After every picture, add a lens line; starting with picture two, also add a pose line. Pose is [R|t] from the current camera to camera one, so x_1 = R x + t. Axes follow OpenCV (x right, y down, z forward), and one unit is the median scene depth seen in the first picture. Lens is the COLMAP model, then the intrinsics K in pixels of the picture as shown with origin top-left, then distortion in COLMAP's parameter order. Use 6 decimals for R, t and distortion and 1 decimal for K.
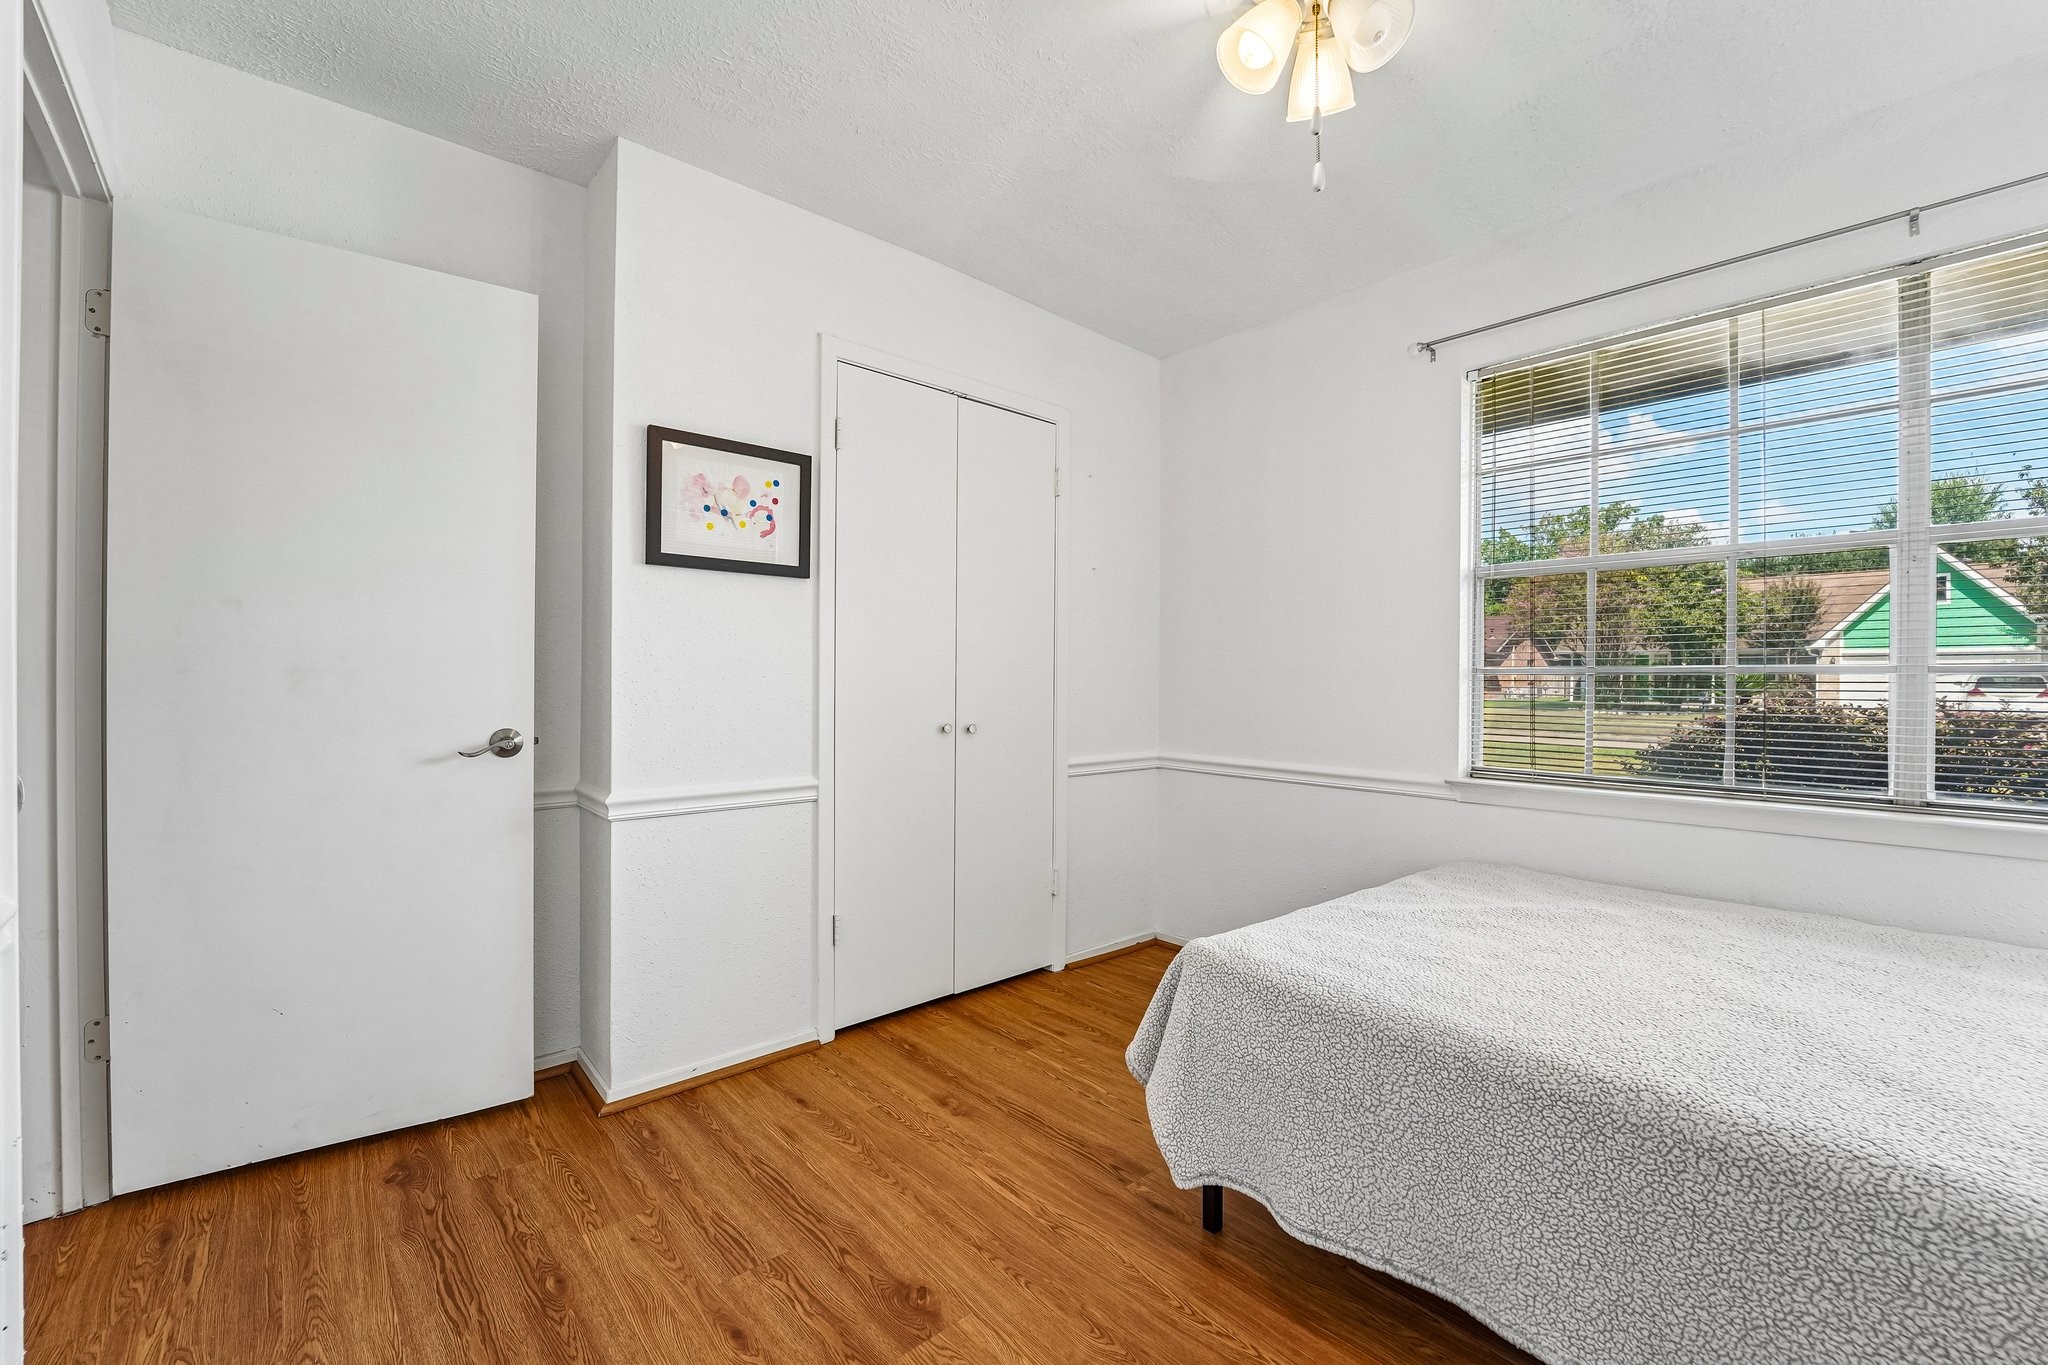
lens RADIAL K [[842.9, 0, 1028.0], [0, 842.9, 686.0], [0, 0, 1]] dist [-0.020403, 0.001240]
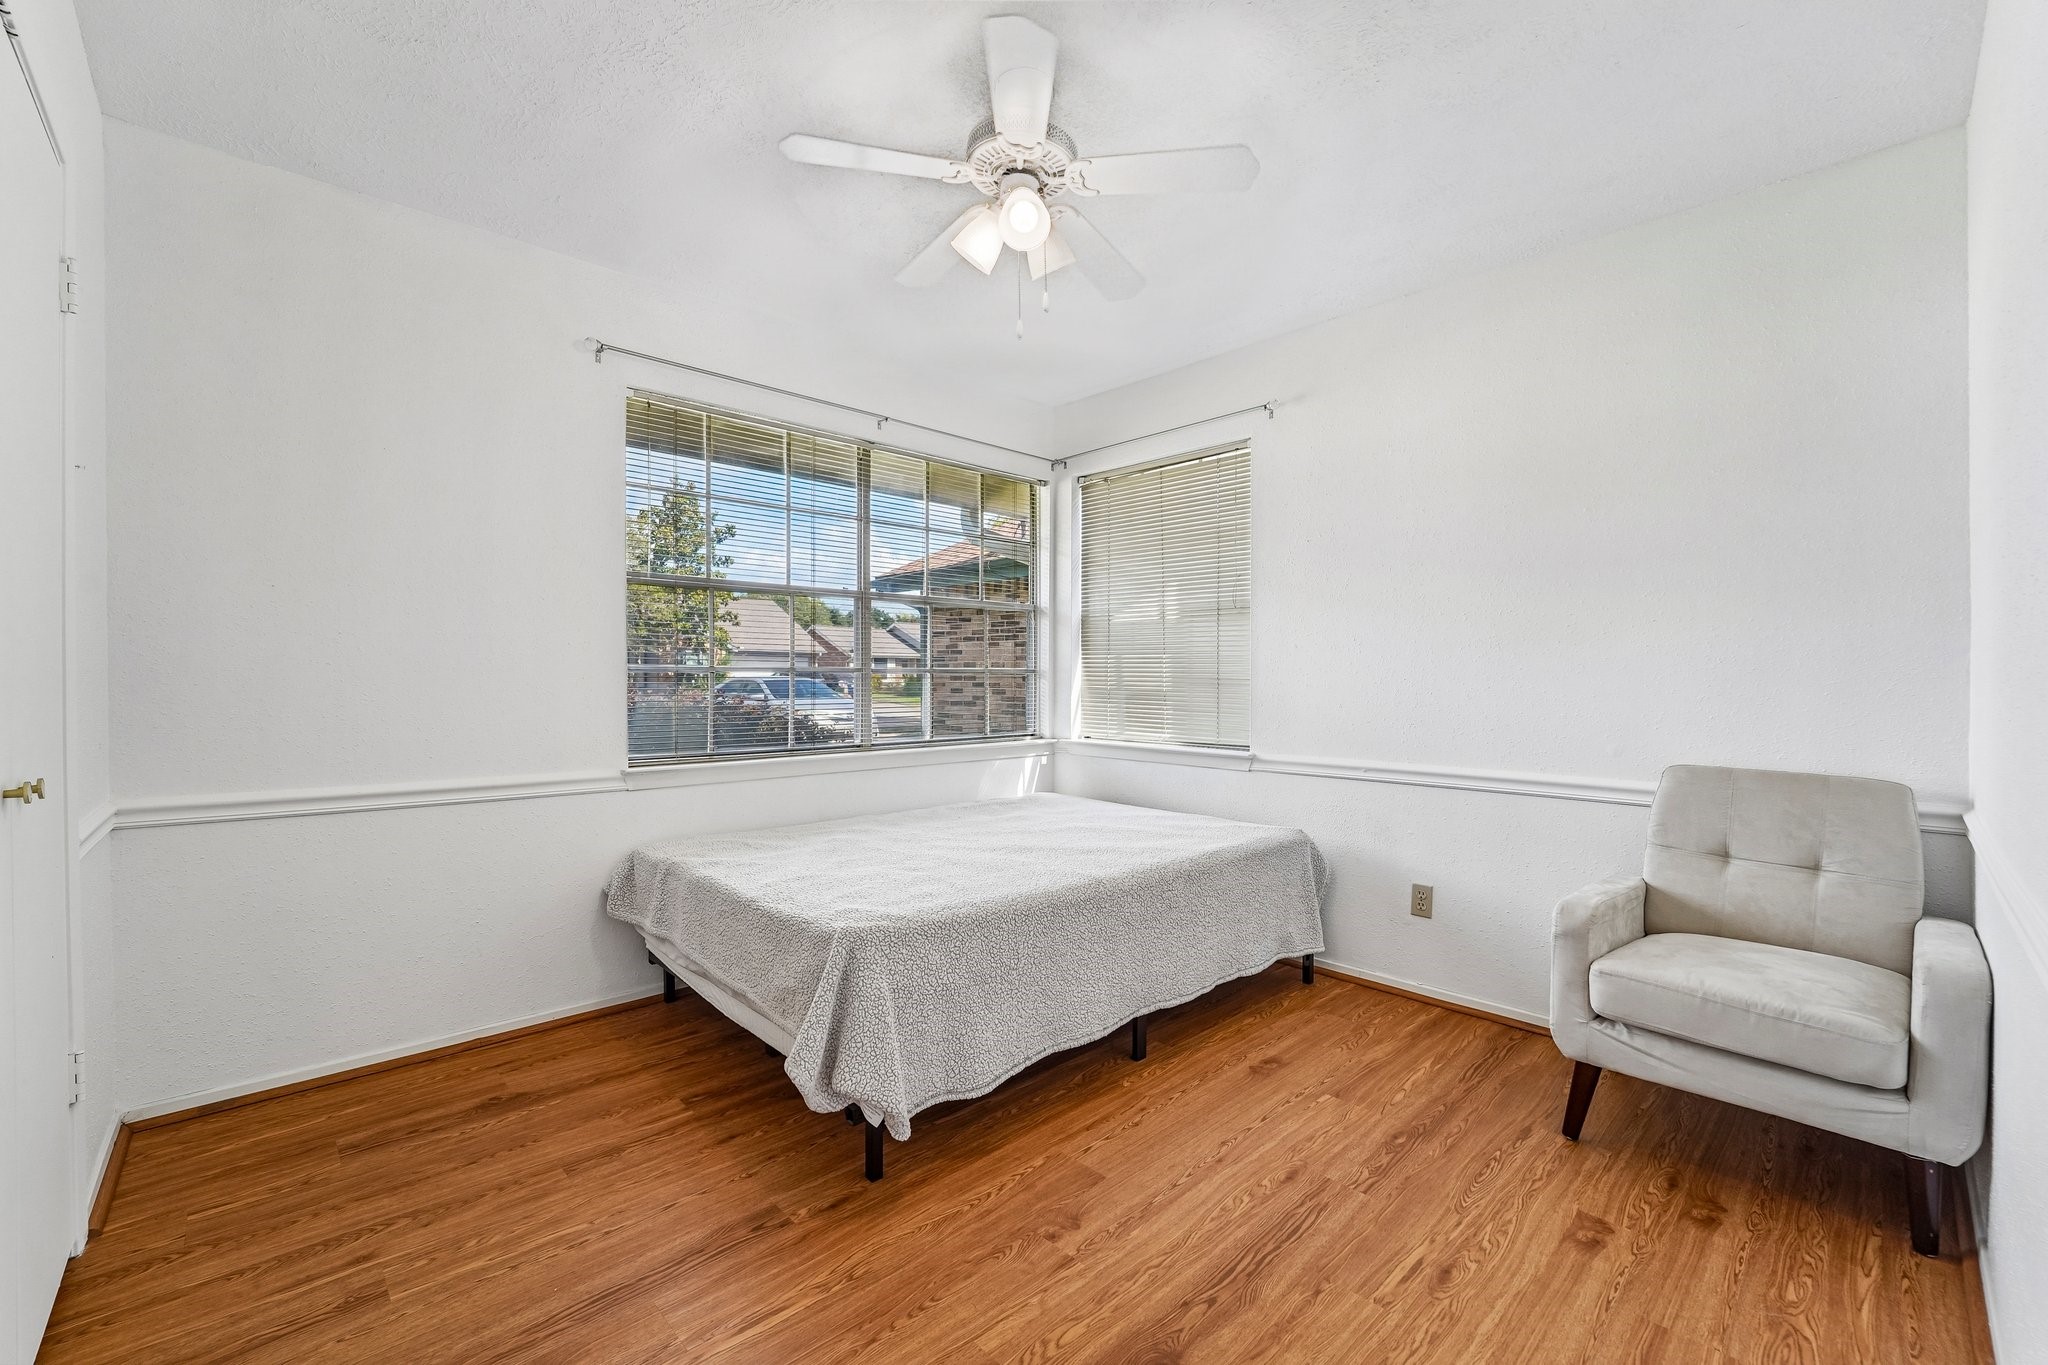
lens RADIAL K [[842.9, 0, 1029.4], [0, 842.9, 680.9], [0, 0, 1]] dist [-0.020403, 0.001240]
pose [[-0.035988, -0.004301, 0.999343, -0.745572], [0.001043, 0.999990, 0.004341, -0.004791], [-0.999352, 0.001199, -0.035983, 0.710569]]
